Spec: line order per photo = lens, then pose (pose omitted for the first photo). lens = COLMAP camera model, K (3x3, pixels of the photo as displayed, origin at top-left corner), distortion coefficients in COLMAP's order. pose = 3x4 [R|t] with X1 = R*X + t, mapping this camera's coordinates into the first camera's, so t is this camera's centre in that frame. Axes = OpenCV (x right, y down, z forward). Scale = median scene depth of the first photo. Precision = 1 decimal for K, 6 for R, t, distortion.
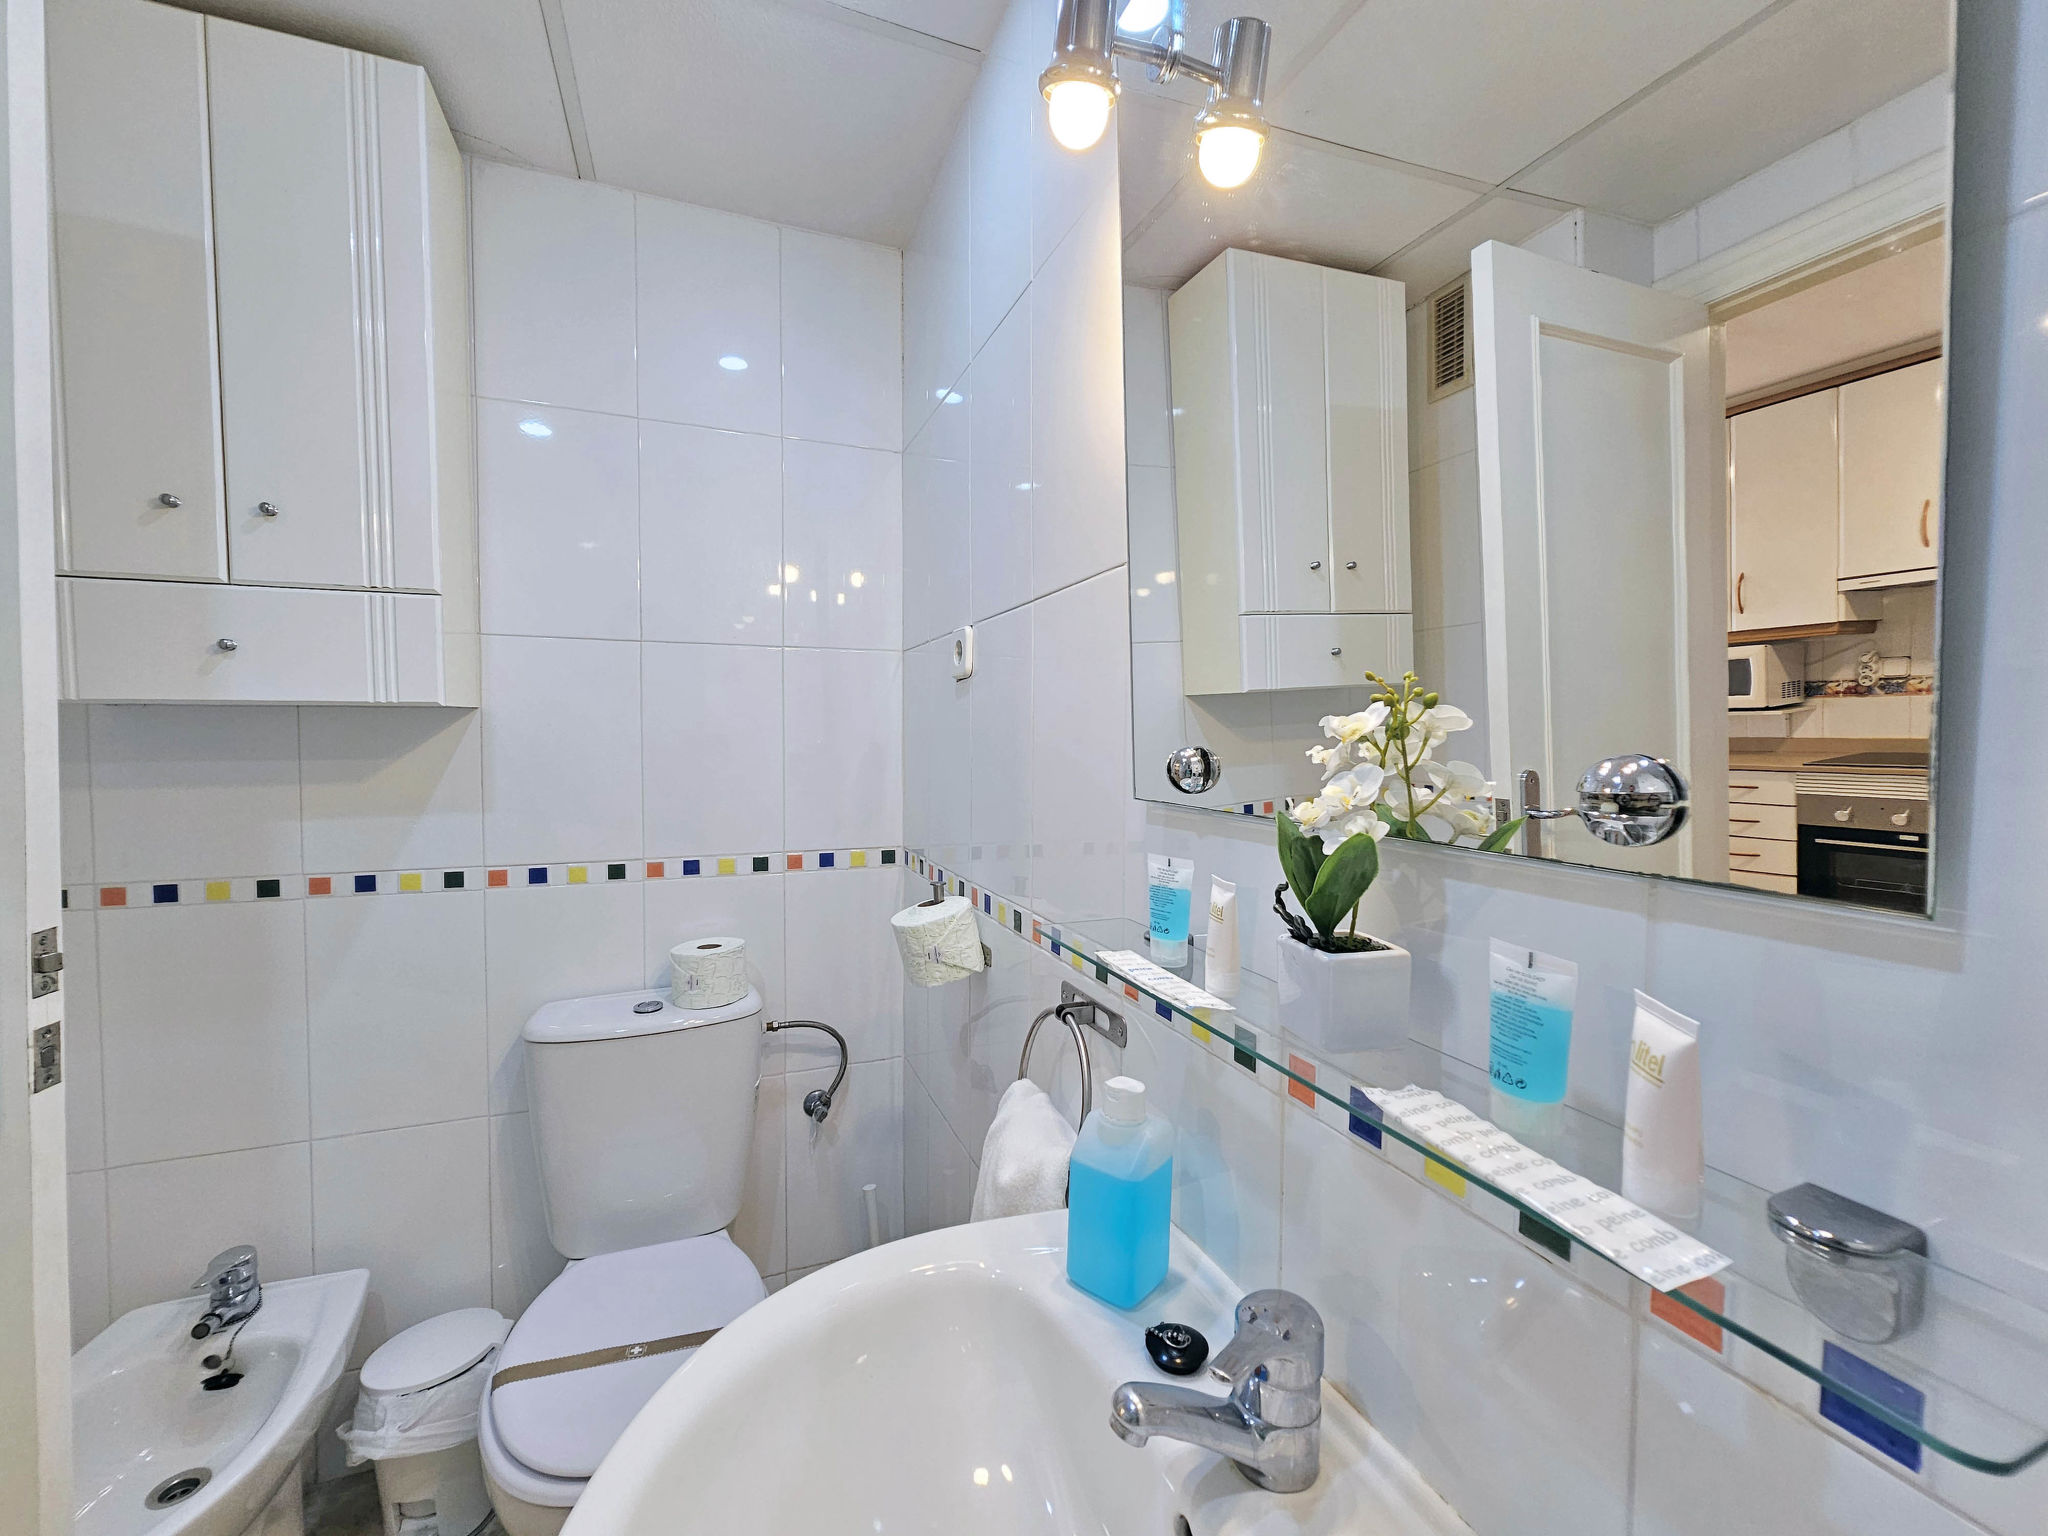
lens RADIAL K [[840.8, 0, 1024.0], [0, 840.8, 768.0], [0, 0, 1]] dist [-0.001833, -0.000419]
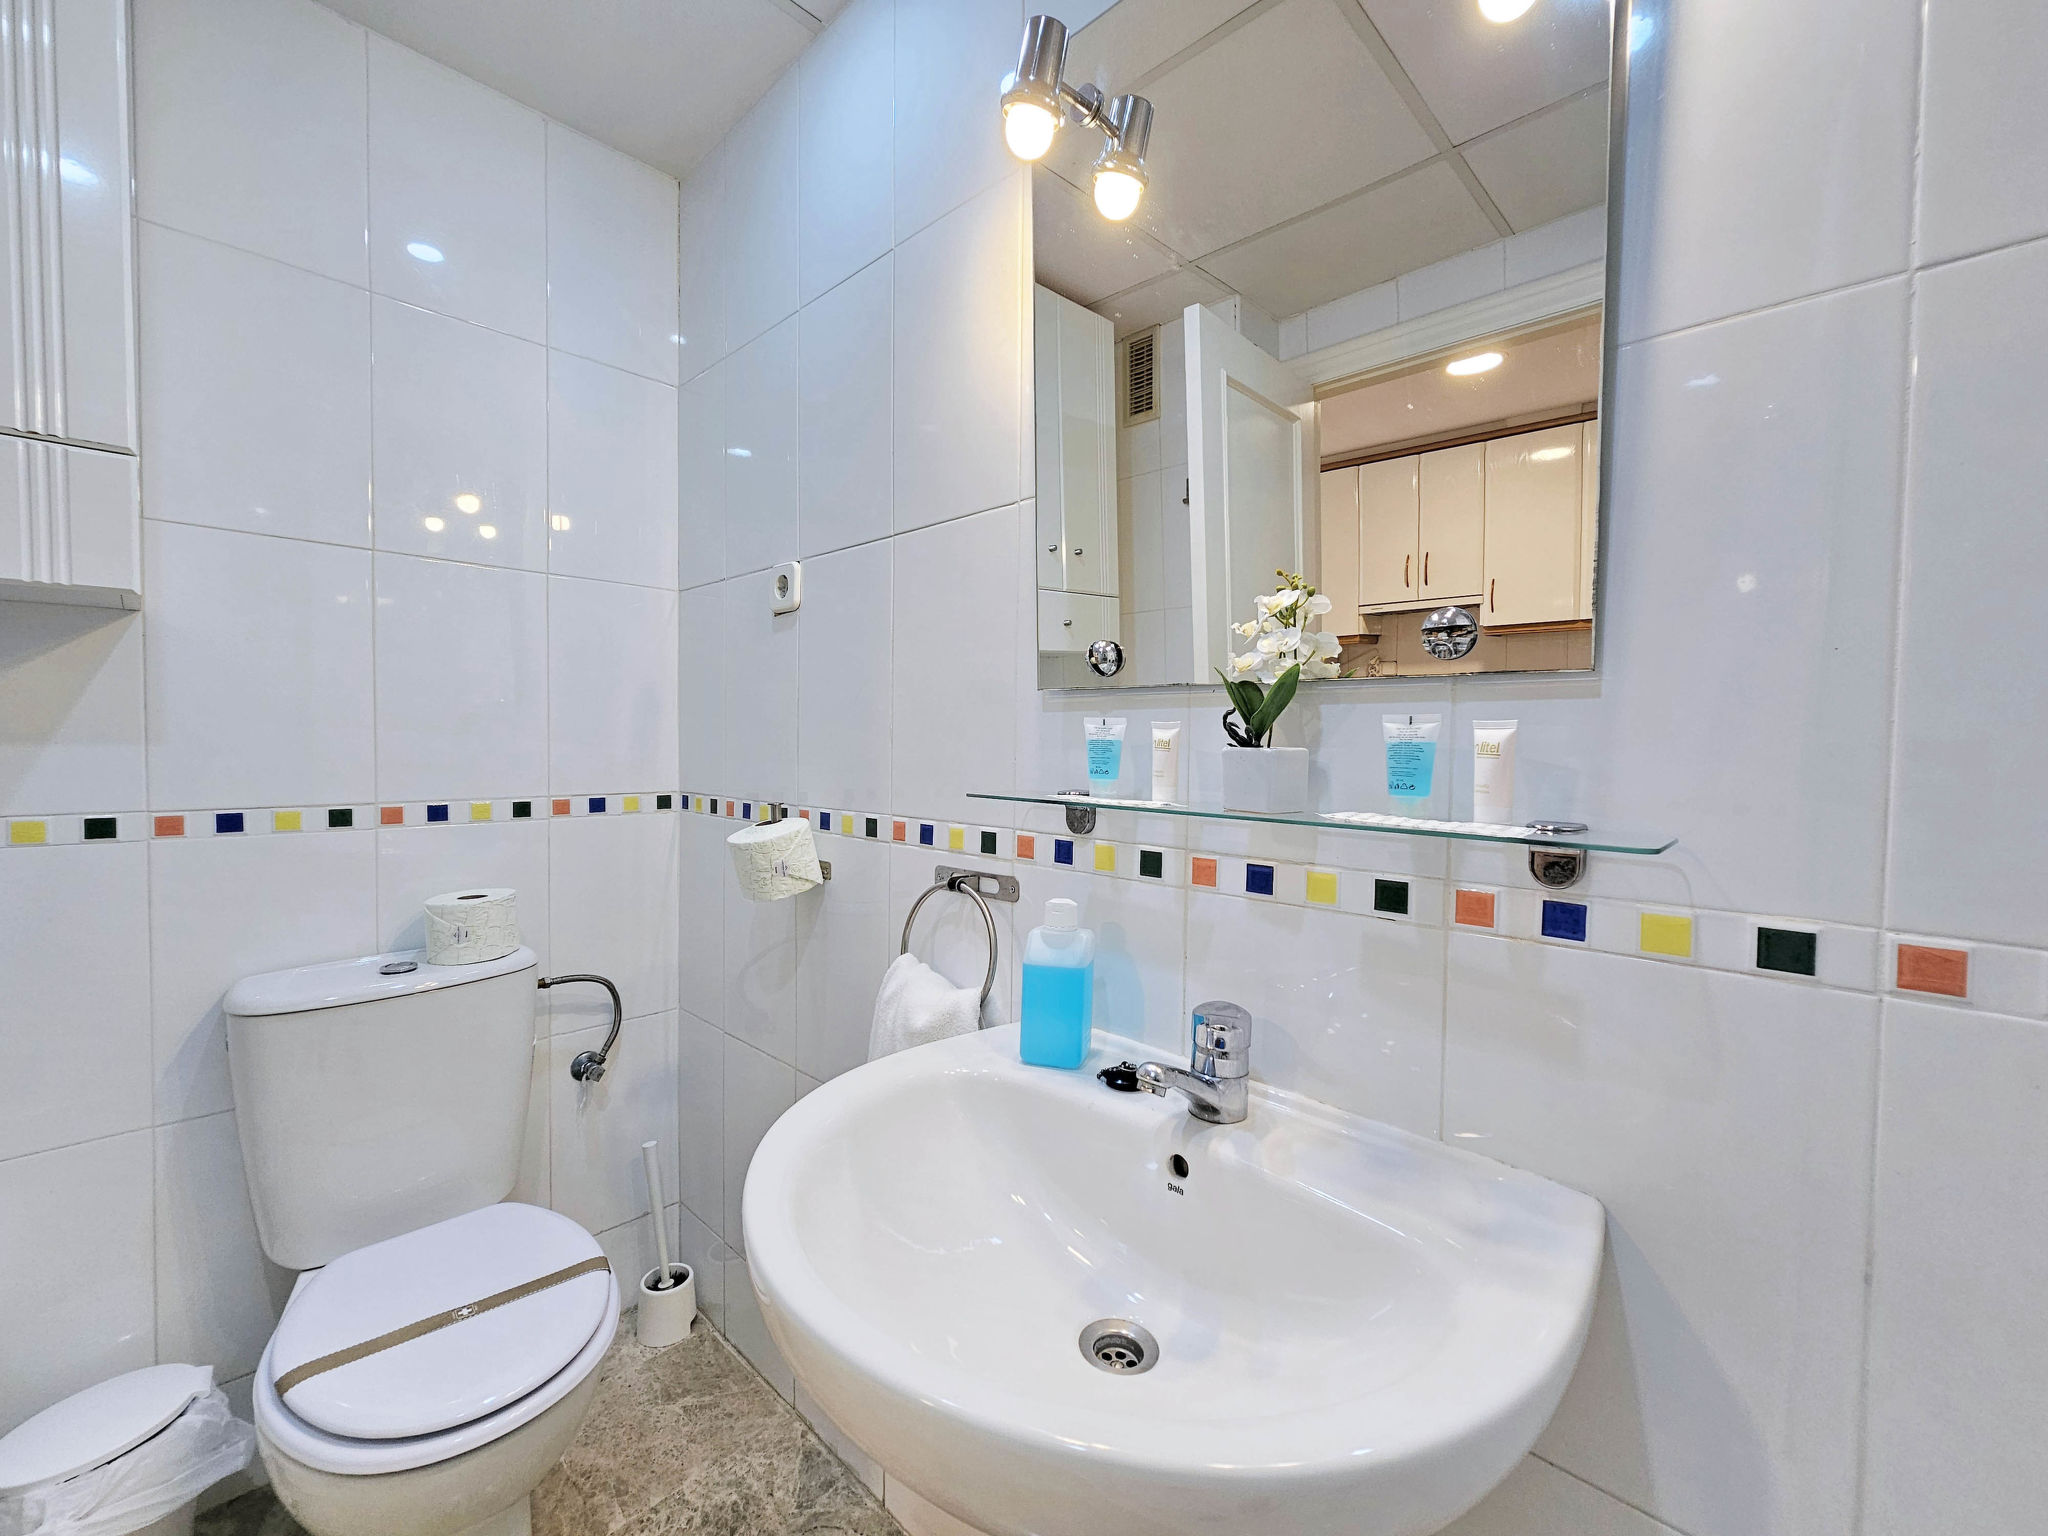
lens RADIAL K [[841.3, 0, 1024.0], [0, 841.3, 768.0], [0, 0, 1]] dist [0.001039, -0.000597]
pose [[0.910507, -0.006001, 0.413451, -0.241885], [0.006761, 0.999977, -0.000375, 0.091186], [-0.413439, 0.003136, 0.910526, -0.073767]]
